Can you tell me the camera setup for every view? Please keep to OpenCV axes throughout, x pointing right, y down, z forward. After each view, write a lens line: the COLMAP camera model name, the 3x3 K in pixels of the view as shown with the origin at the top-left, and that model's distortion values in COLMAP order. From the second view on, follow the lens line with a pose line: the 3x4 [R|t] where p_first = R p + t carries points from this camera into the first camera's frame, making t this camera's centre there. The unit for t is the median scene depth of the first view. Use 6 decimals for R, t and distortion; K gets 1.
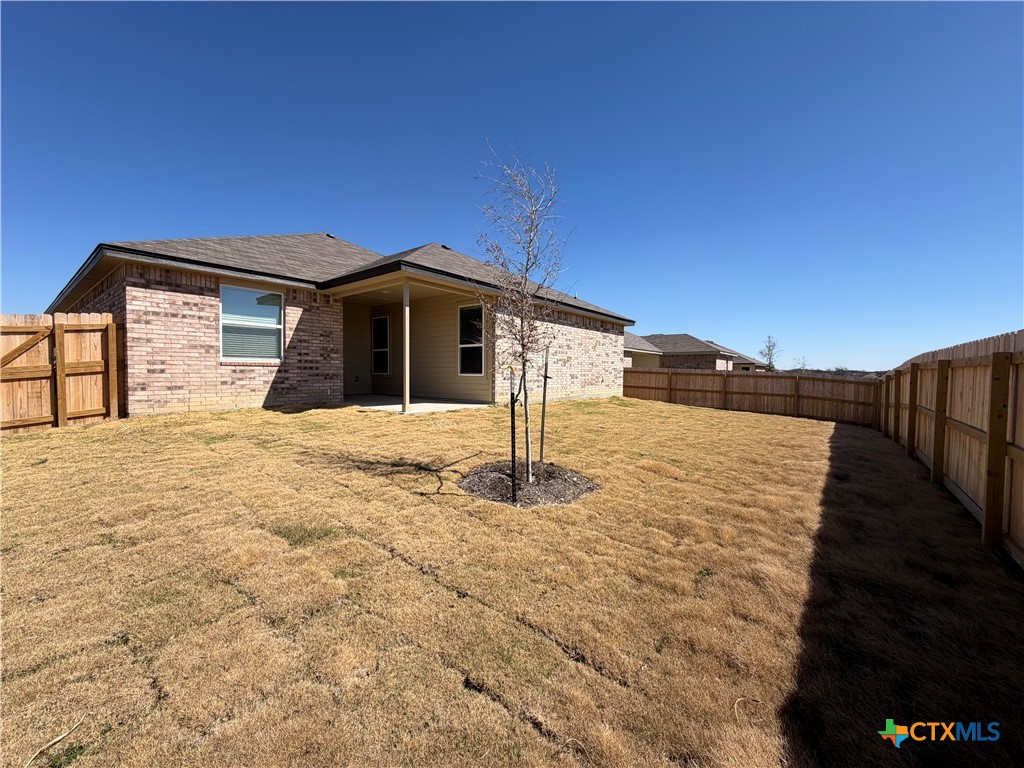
lens RADIAL K [[409.5, 0, 511.4], [0, 409.5, 384.3], [0, 0, 1]] dist [0.001562, 0.000062]
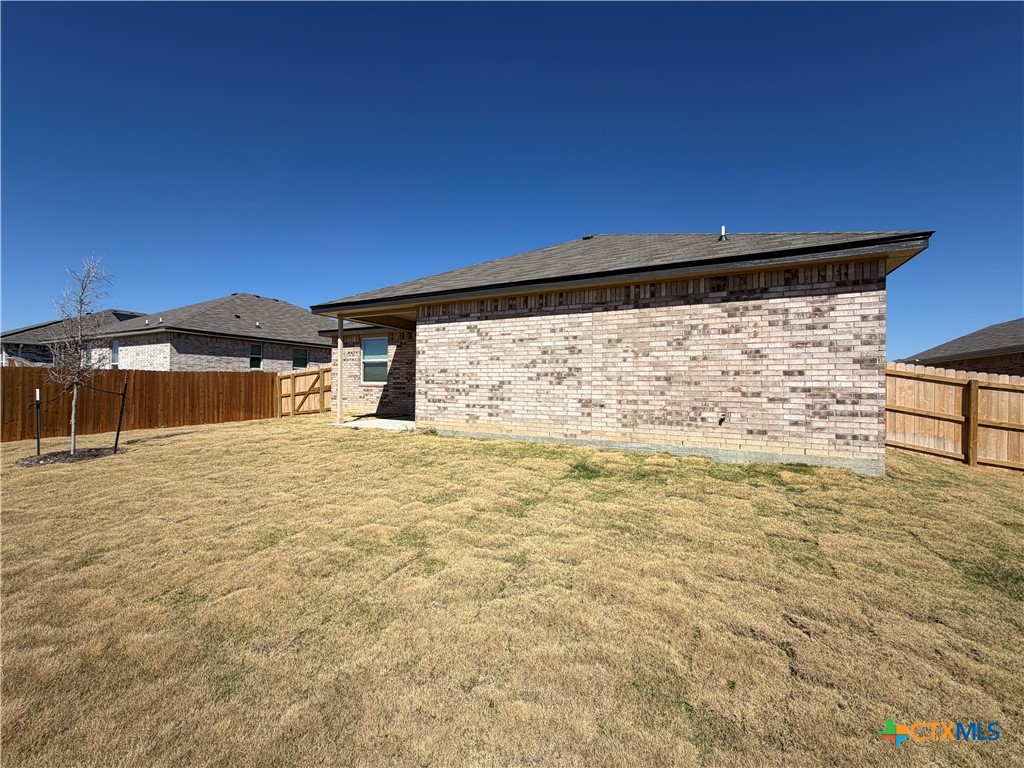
lens RADIAL K [[409.5, 0, 511.5], [0, 409.5, 385.6], [0, 0, 1]] dist [0.001562, 0.000062]
pose [[0.195688, -0.007876, -0.980635, 0.920194], [-0.038741, 0.999125, -0.015755, -0.041446], [0.979901, 0.041074, 0.195212, 1.104759]]
